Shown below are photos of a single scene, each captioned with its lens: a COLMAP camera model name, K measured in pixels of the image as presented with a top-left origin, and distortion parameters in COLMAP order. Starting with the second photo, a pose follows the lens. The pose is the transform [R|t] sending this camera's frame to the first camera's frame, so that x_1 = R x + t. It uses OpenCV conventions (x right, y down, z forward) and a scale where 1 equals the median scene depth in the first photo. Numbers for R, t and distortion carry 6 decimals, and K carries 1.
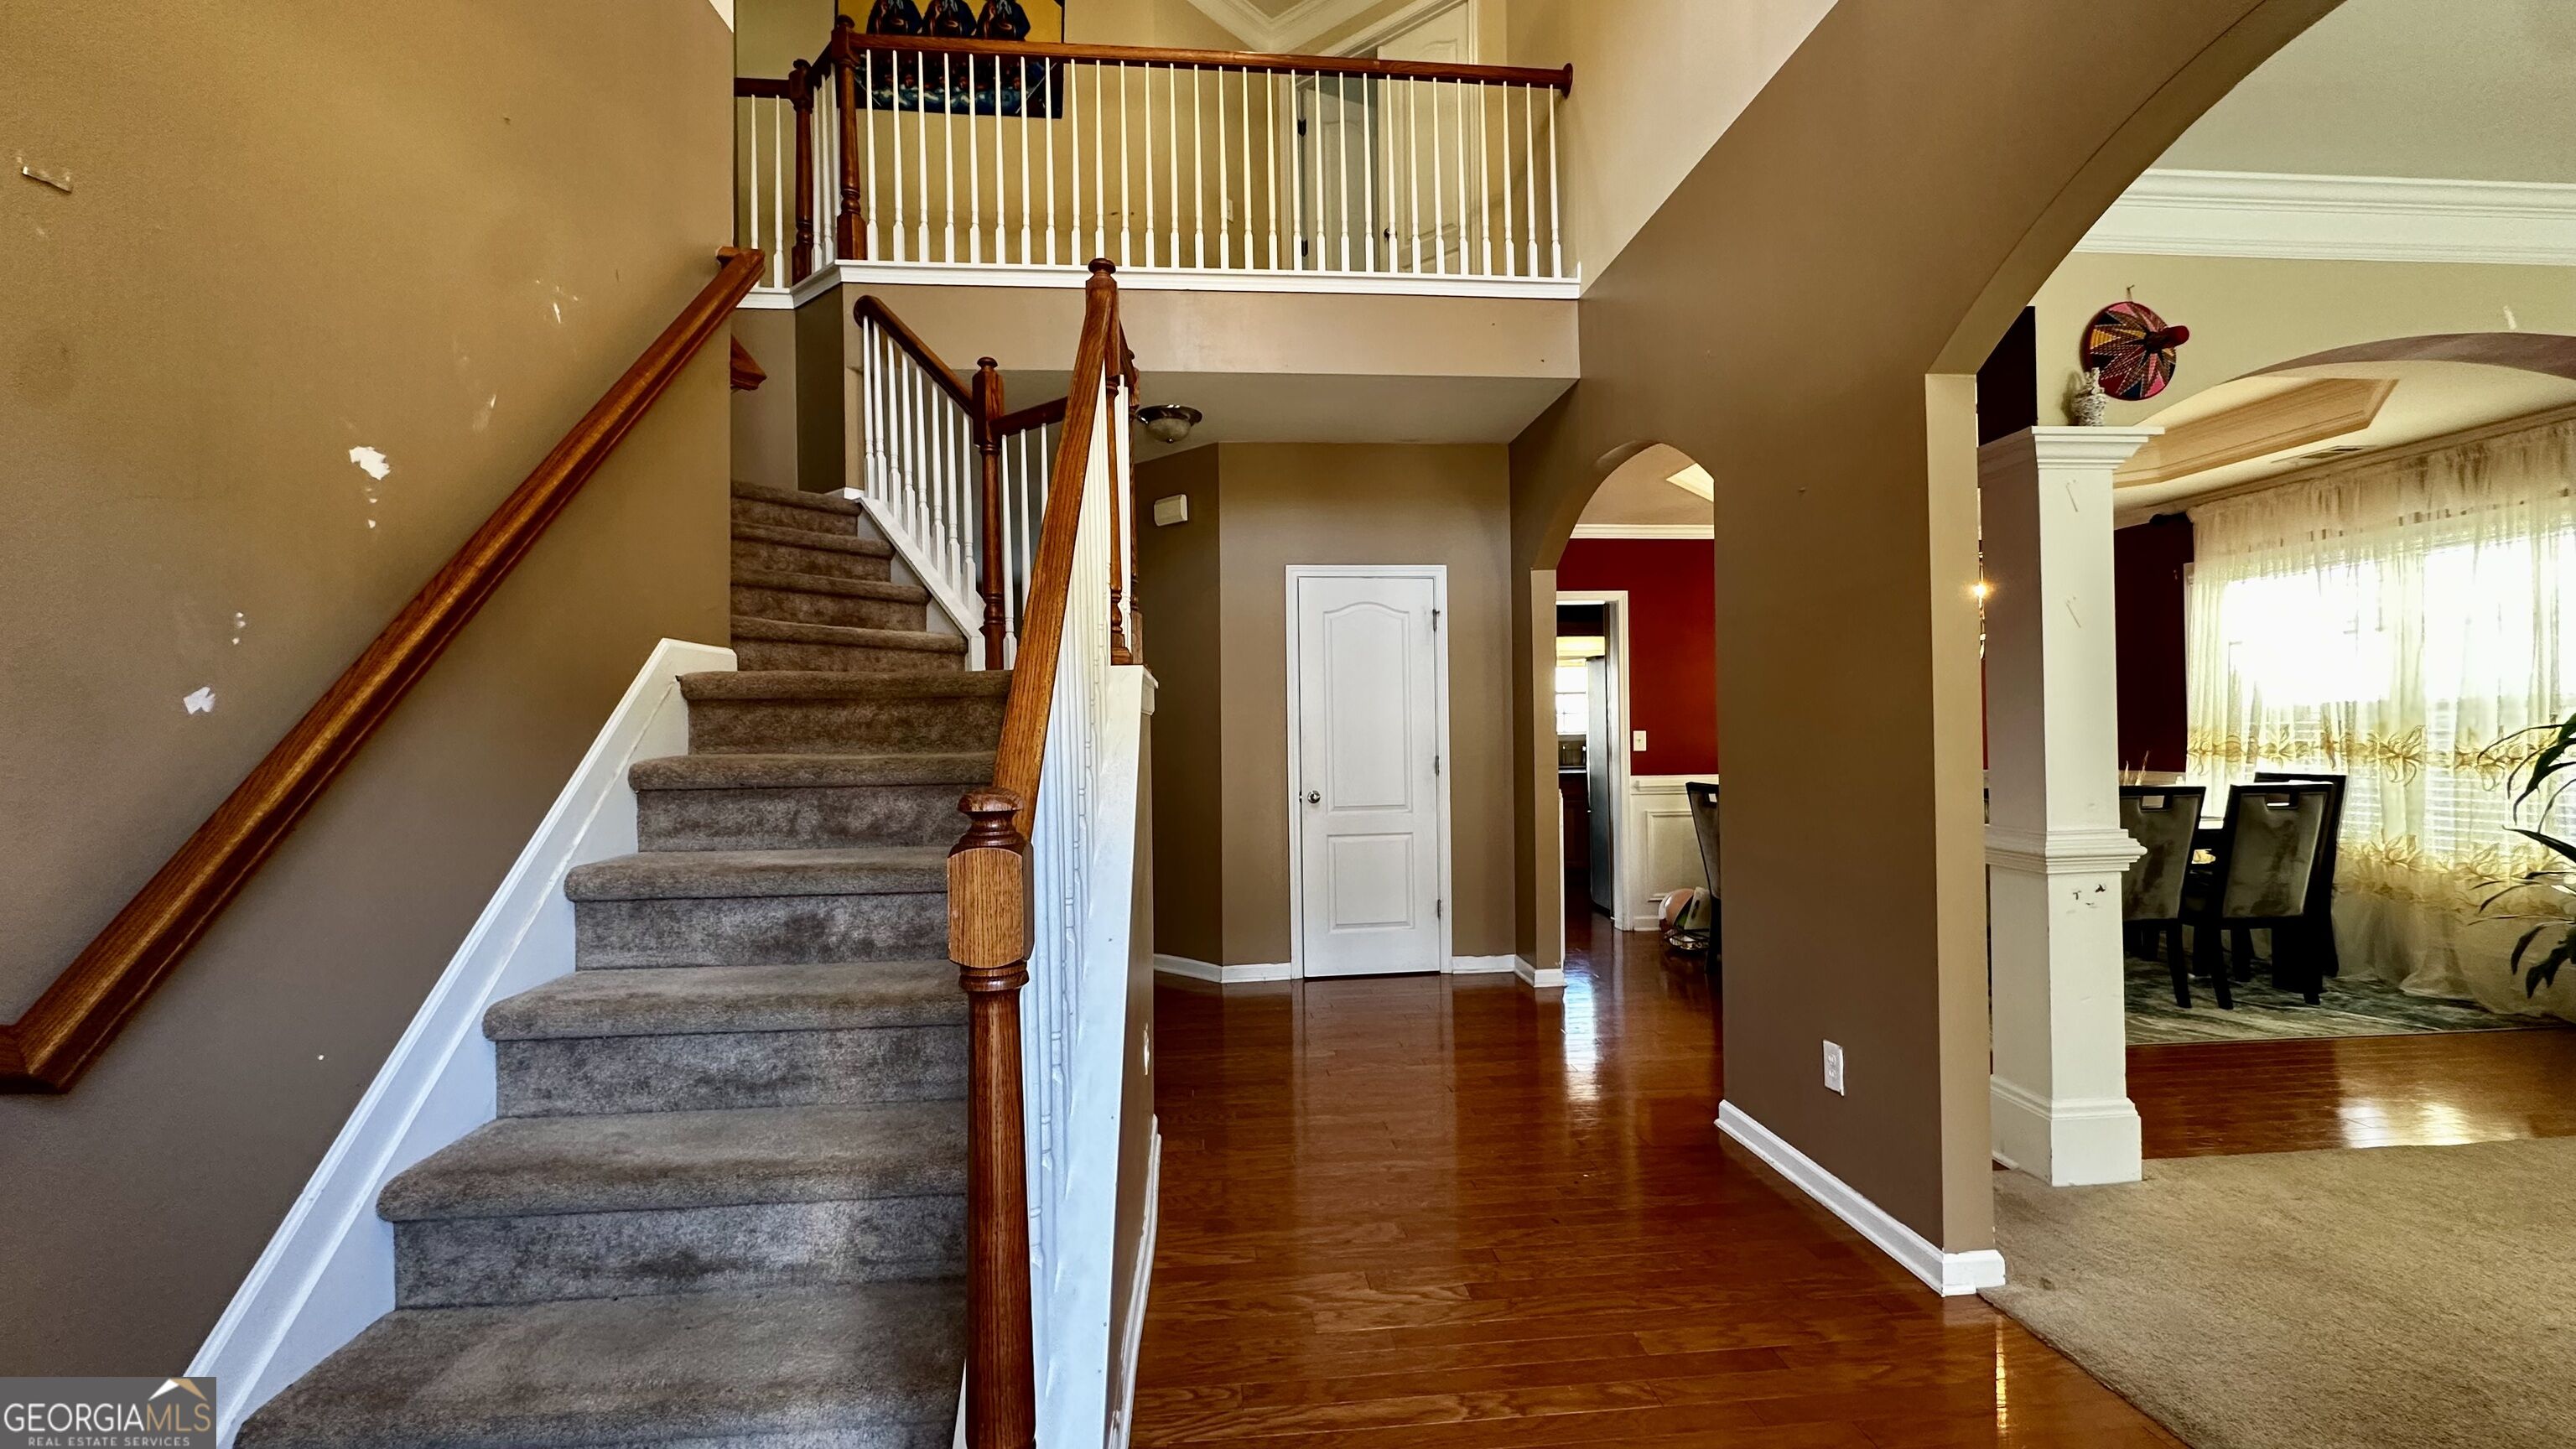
lens RADIAL K [[1032.9, 0, 1291.8], [0, 1032.9, 733.7], [0, 0, 1]] dist [-0.000478, 0.000756]
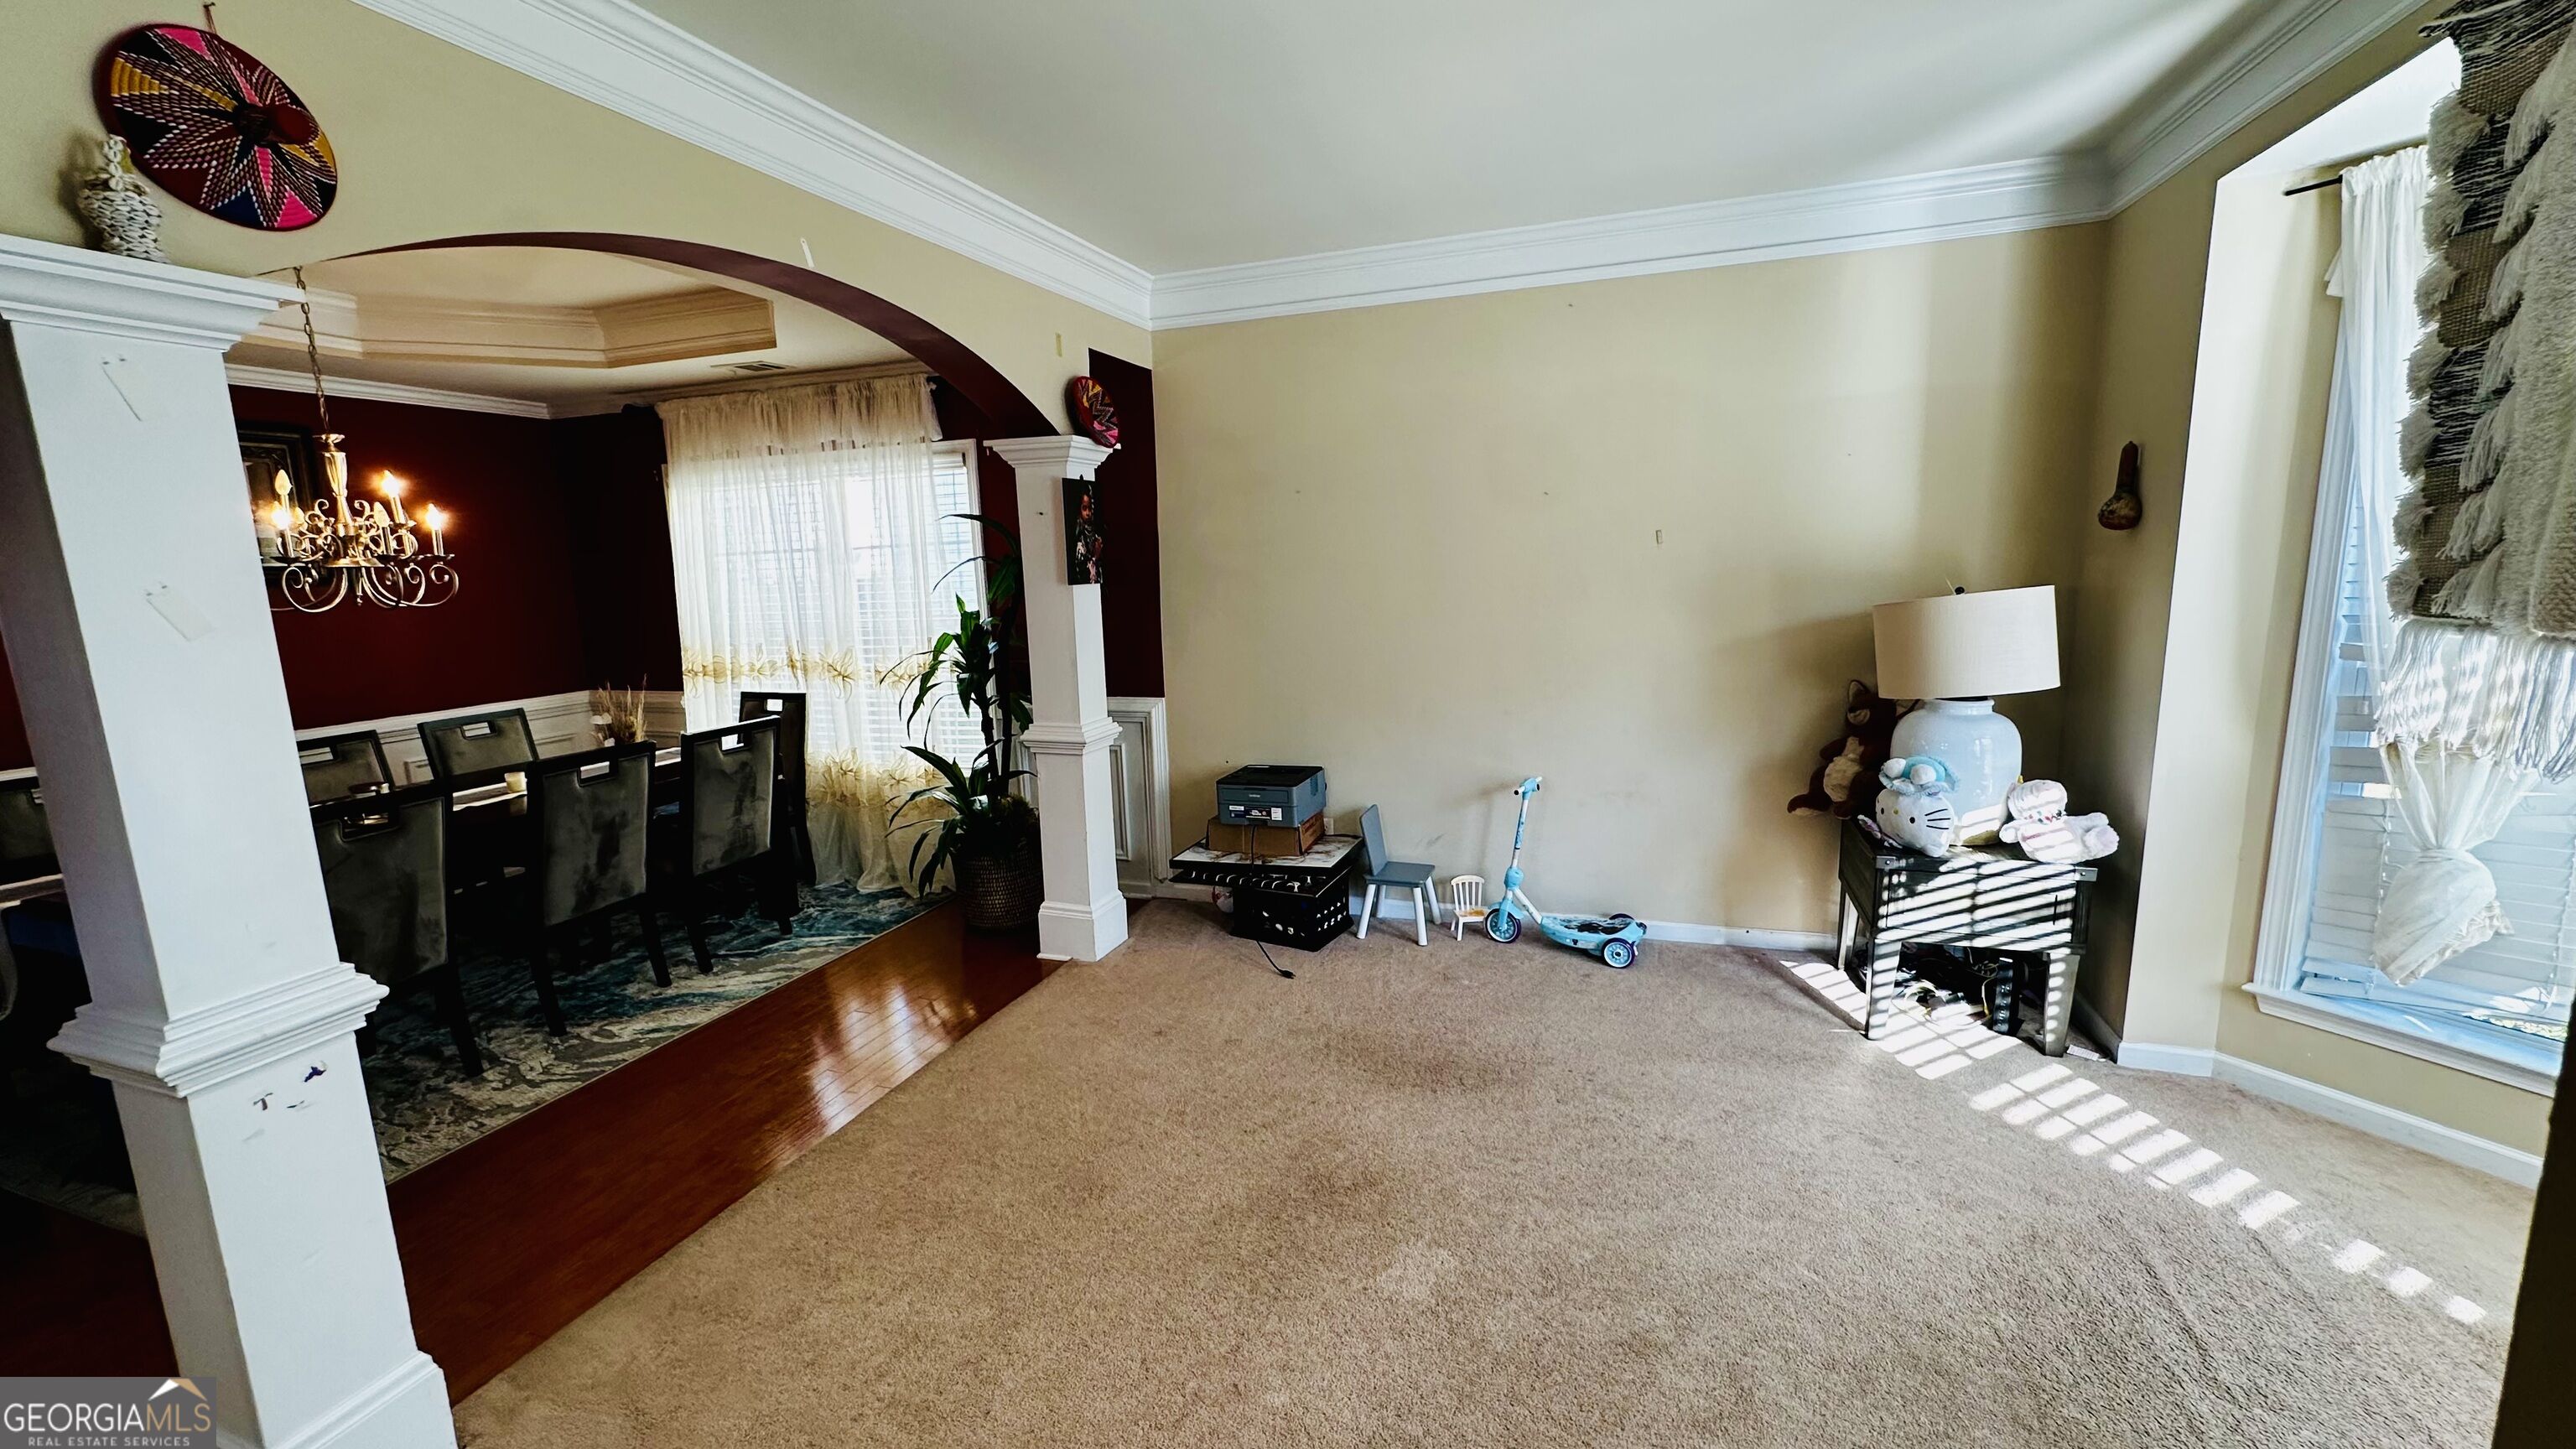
lens RADIAL K [[1032.9, 0, 1281.1], [0, 1032.9, 721.5], [0, 0, 1]] dist [-0.000478, 0.000756]
pose [[0.413619, -0.143405, 0.899085, 0.316398], [0.026428, 0.988992, 0.145588, -0.077799], [-0.910066, -0.036457, 0.412856, 0.155789]]
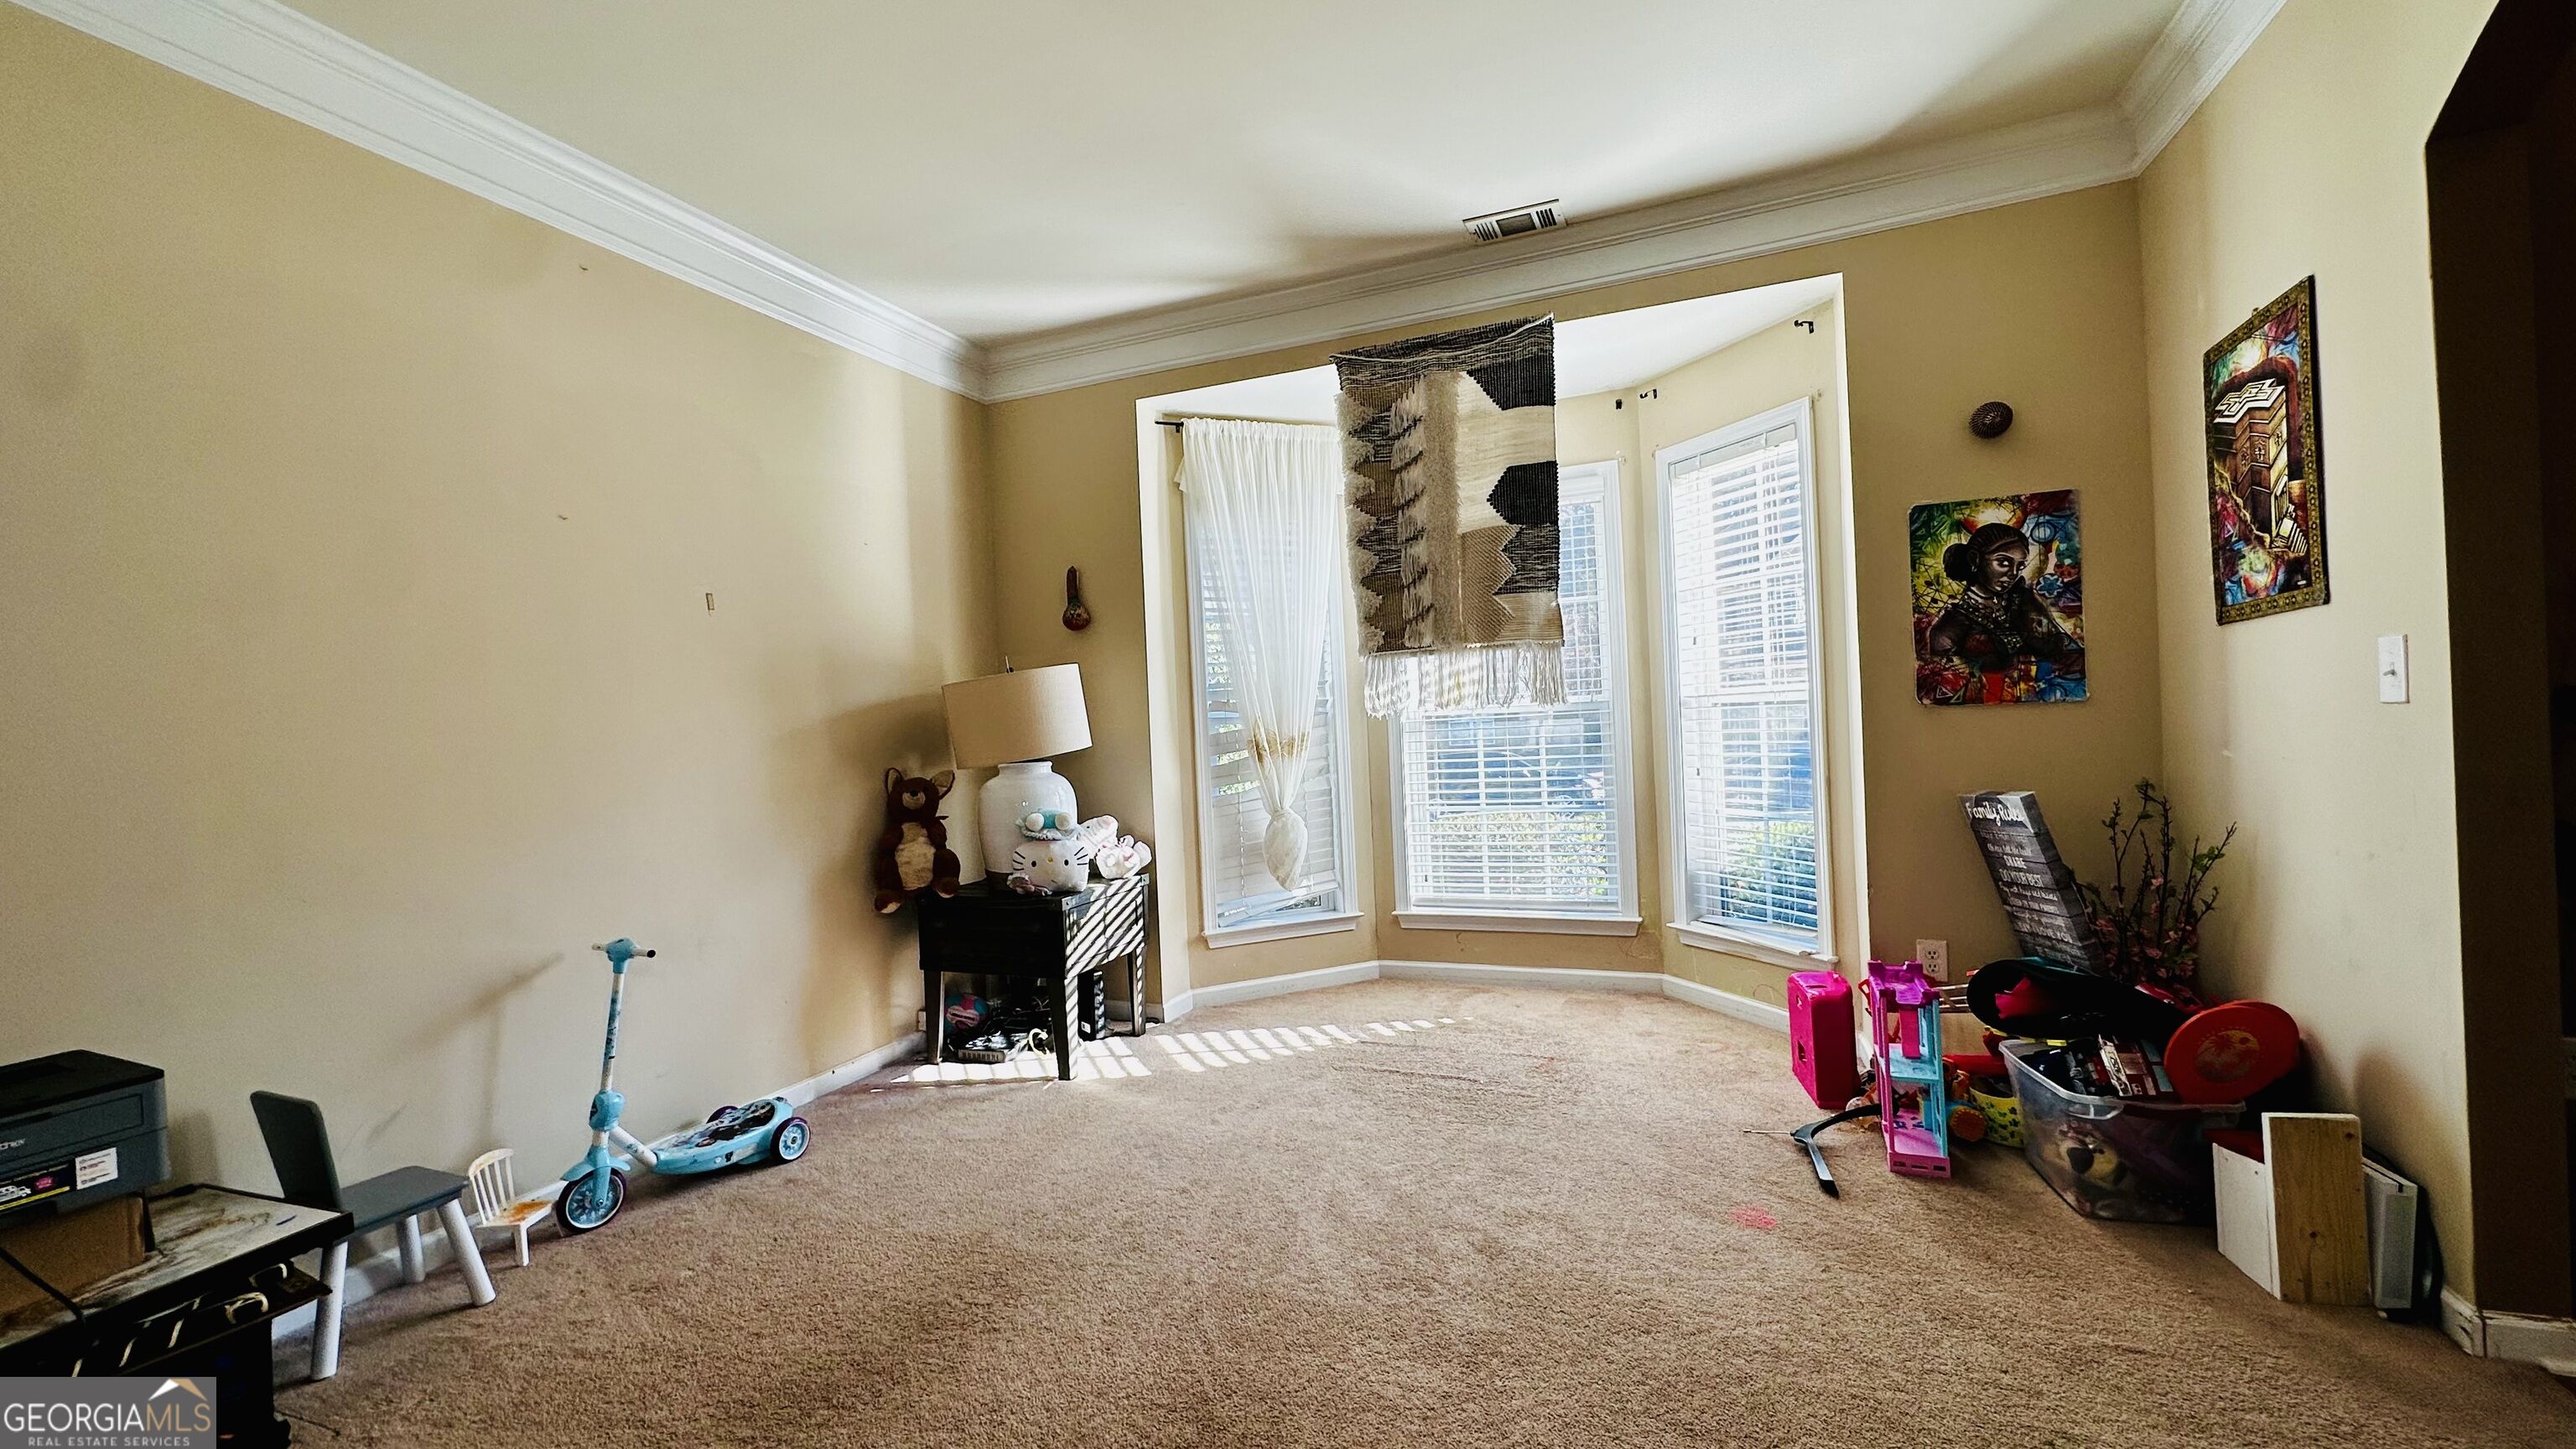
lens RADIAL K [[1032.9, 0, 1285.1], [0, 1032.9, 730.8], [0, 0, 1]] dist [-0.000478, 0.000756]
pose [[-0.885248, 0.055821, 0.461757, 0.608543], [0.060307, 0.998167, -0.005050, 0.018004], [-0.461192, 0.023377, -0.886992, 0.678509]]
